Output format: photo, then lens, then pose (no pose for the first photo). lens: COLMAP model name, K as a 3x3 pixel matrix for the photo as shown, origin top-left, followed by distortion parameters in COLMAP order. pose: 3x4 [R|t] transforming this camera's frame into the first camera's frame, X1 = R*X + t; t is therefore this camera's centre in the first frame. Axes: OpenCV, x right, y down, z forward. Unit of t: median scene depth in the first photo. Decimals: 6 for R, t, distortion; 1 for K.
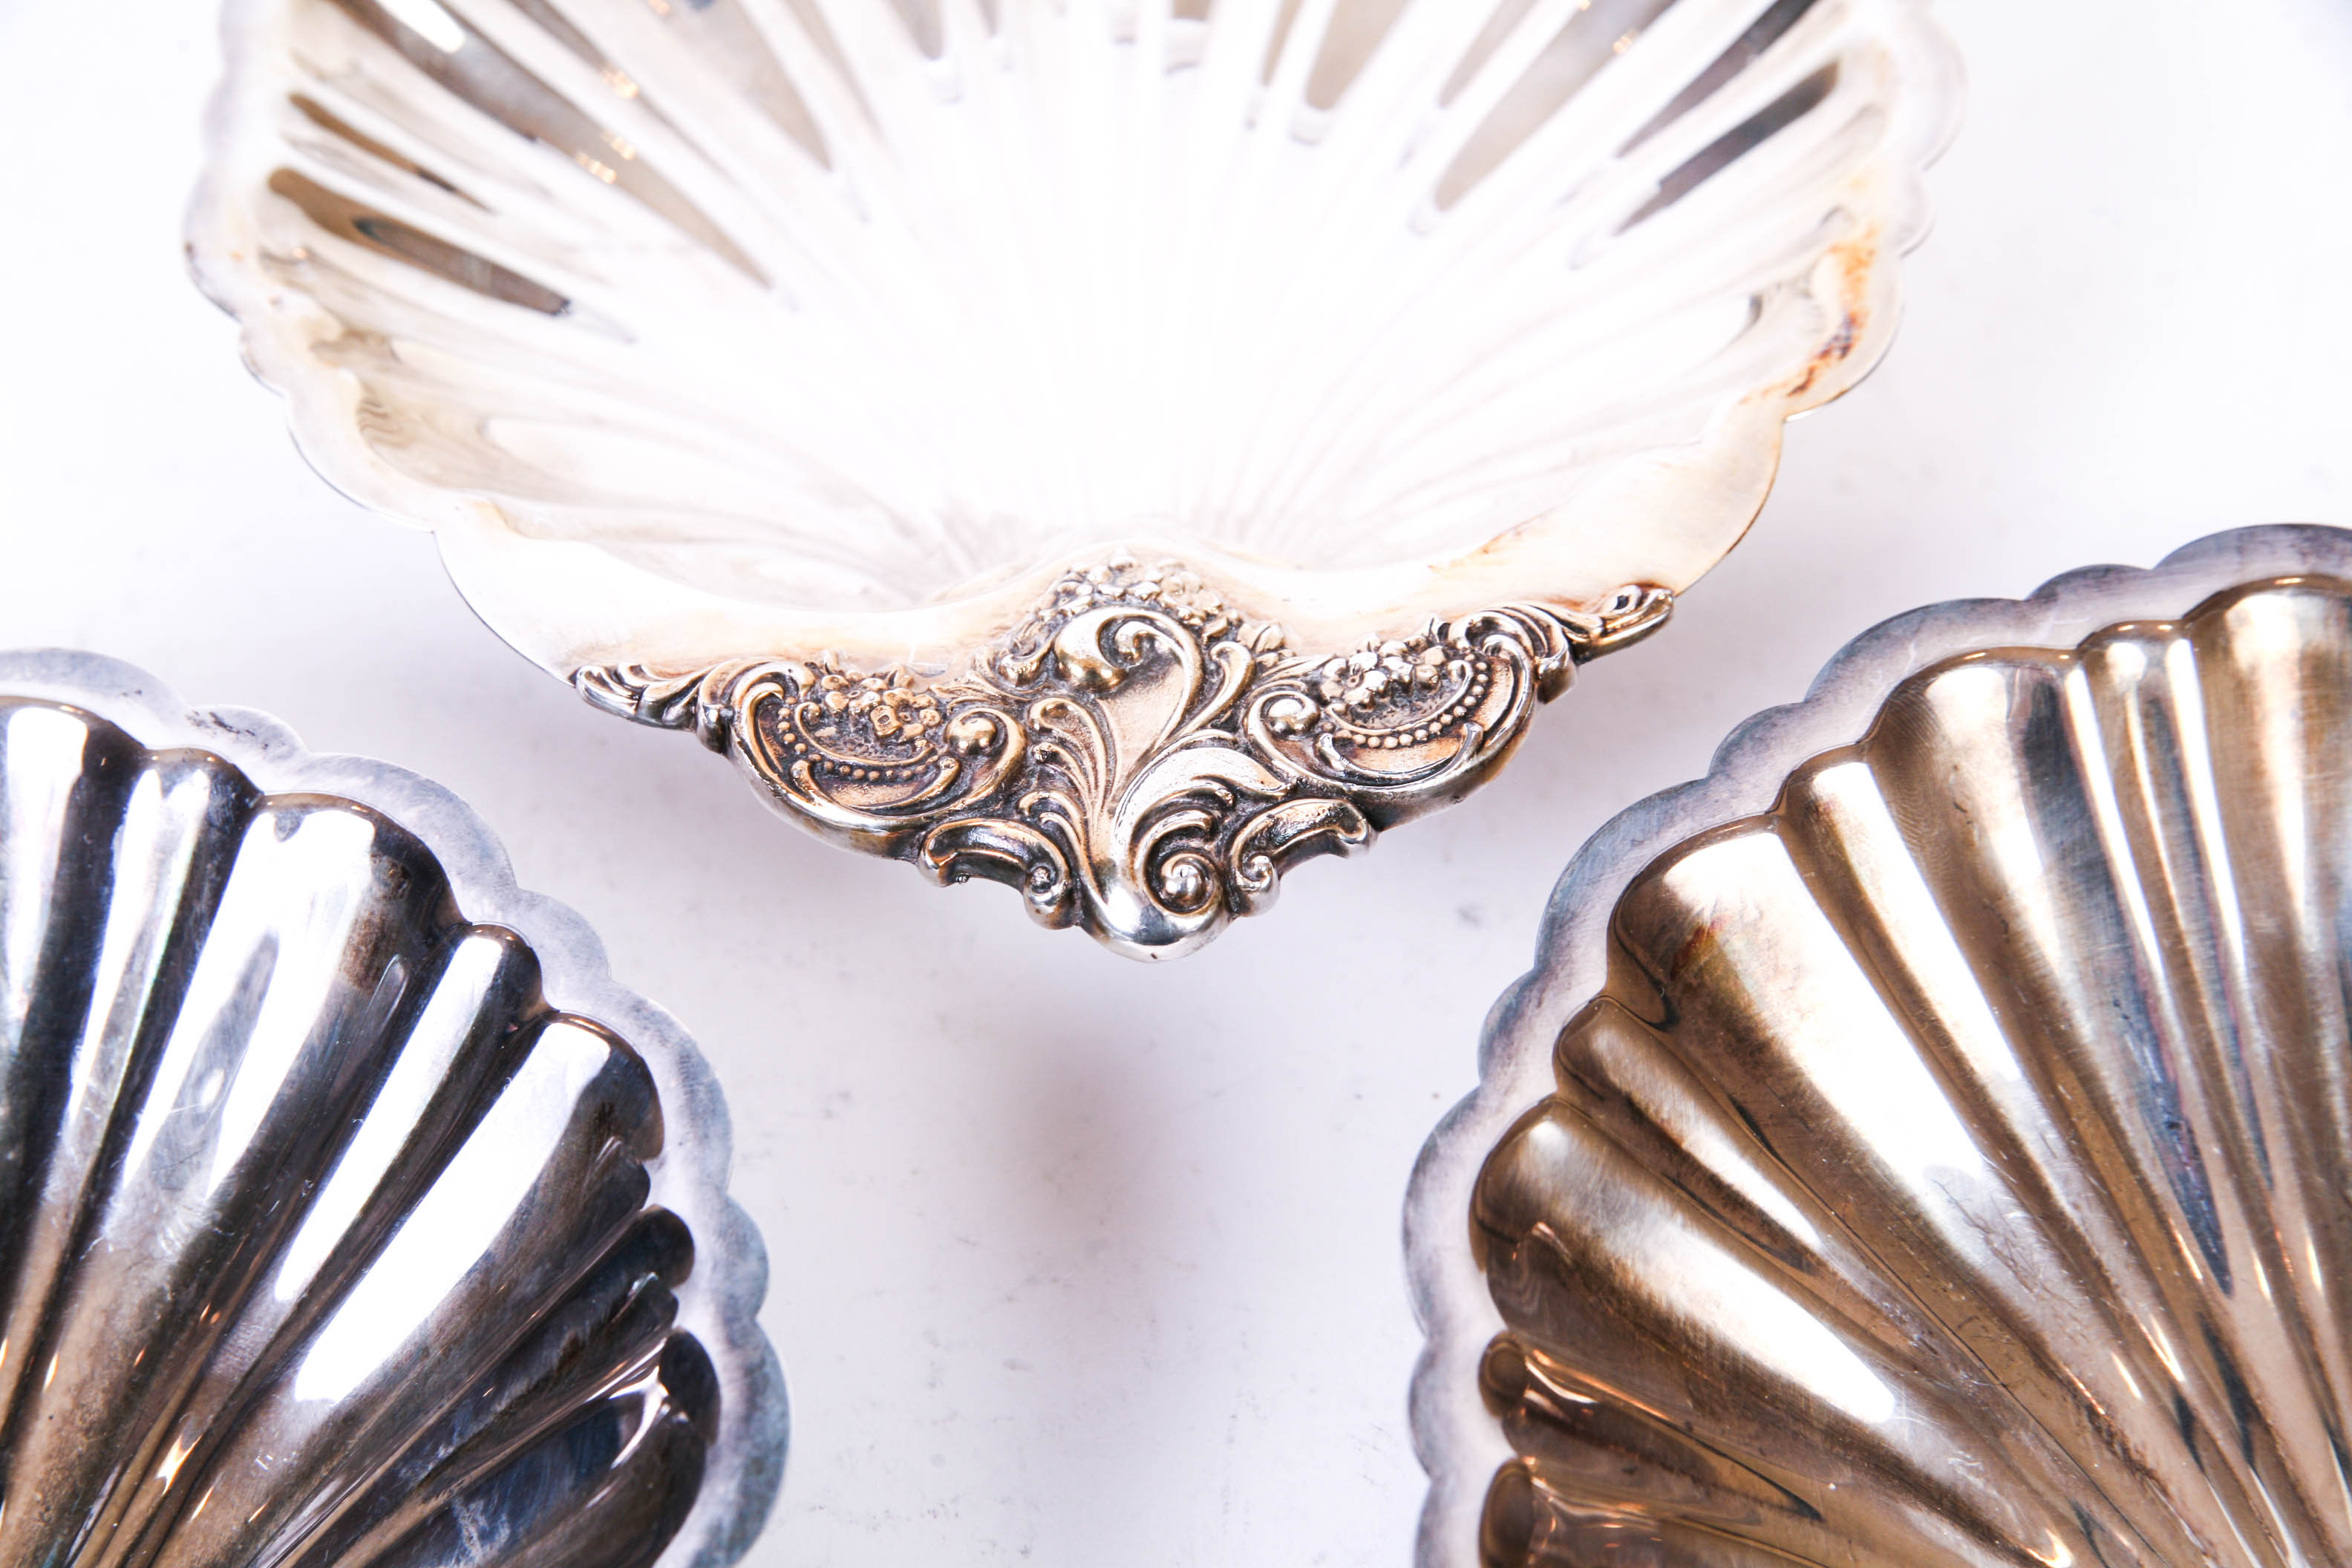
lens RADIAL K [[4163.5, 0, 1173.2], [0, 4163.5, 766.8], [0, 0, 1]] dist [0.024552, 0.000000]
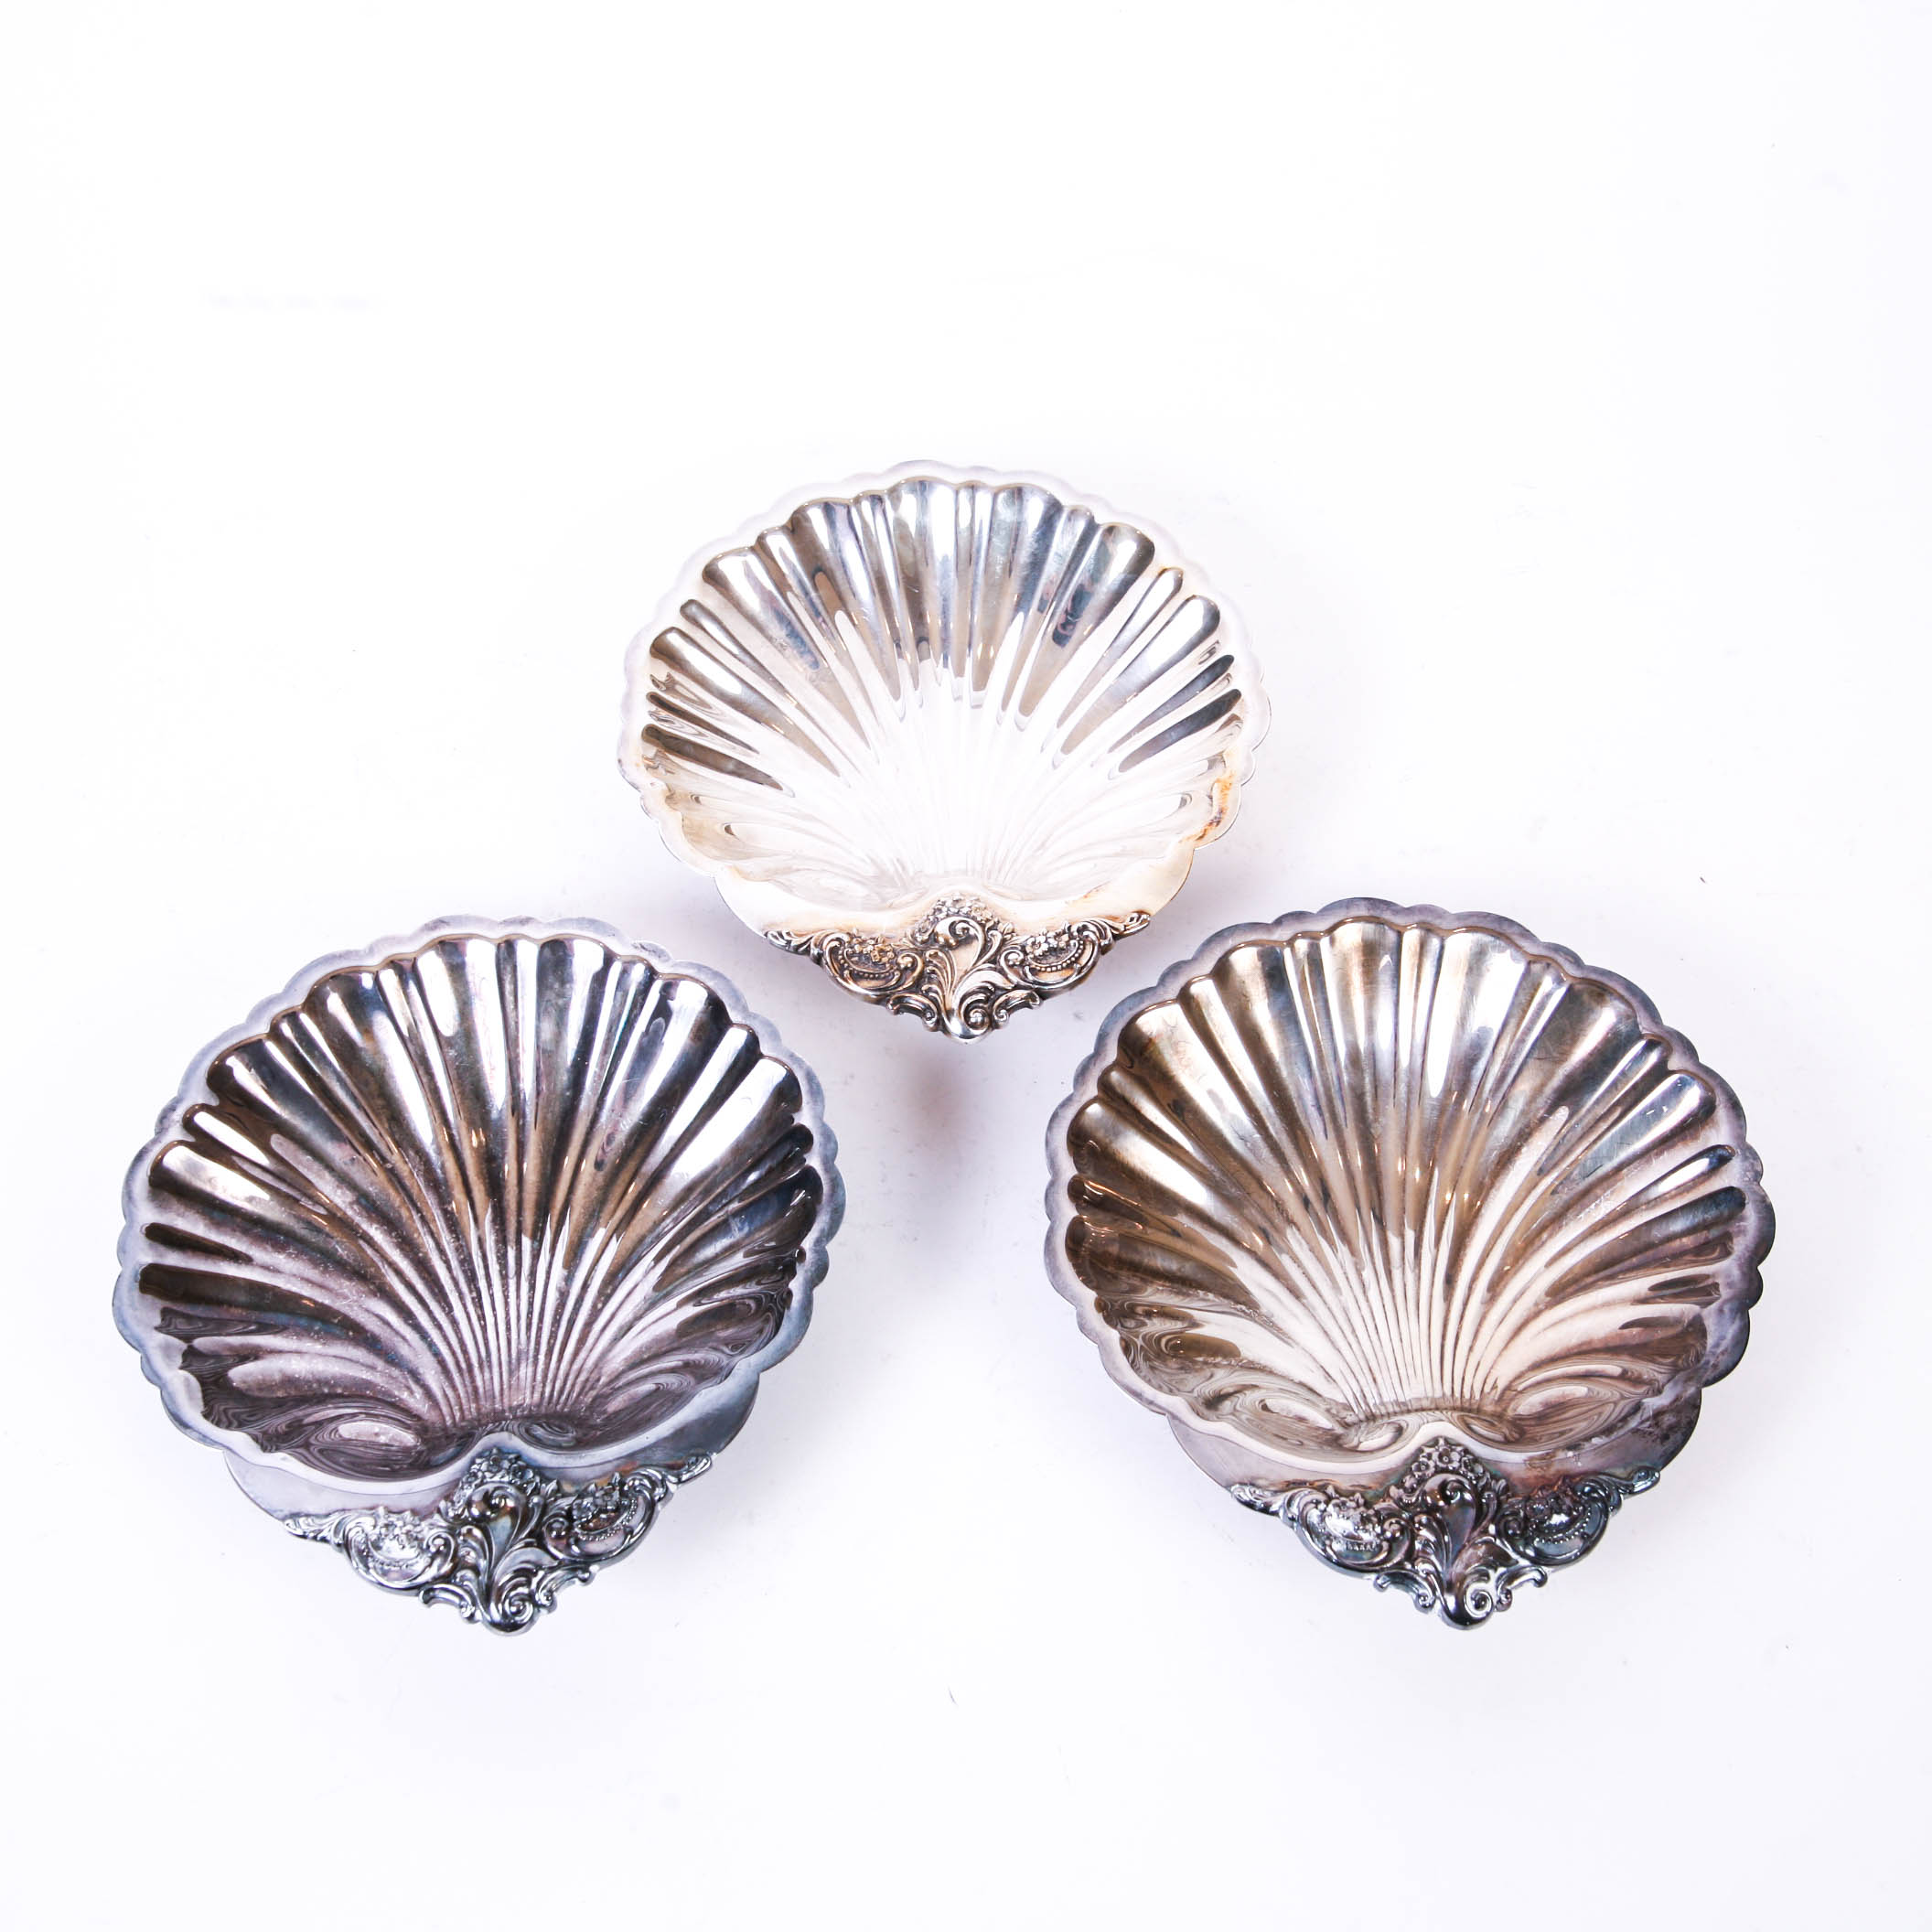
lens RADIAL K [[2814.6, 0, 962.8], [0, 2814.6, 980.3], [0, 0, 1]] dist [-0.074866, 0.000000]
pose [[0.999548, 0.028734, 0.008874, -0.025065], [-0.029464, 0.994791, 0.097585, -0.186935], [-0.006024, -0.097802, 0.995188, -0.951156]]
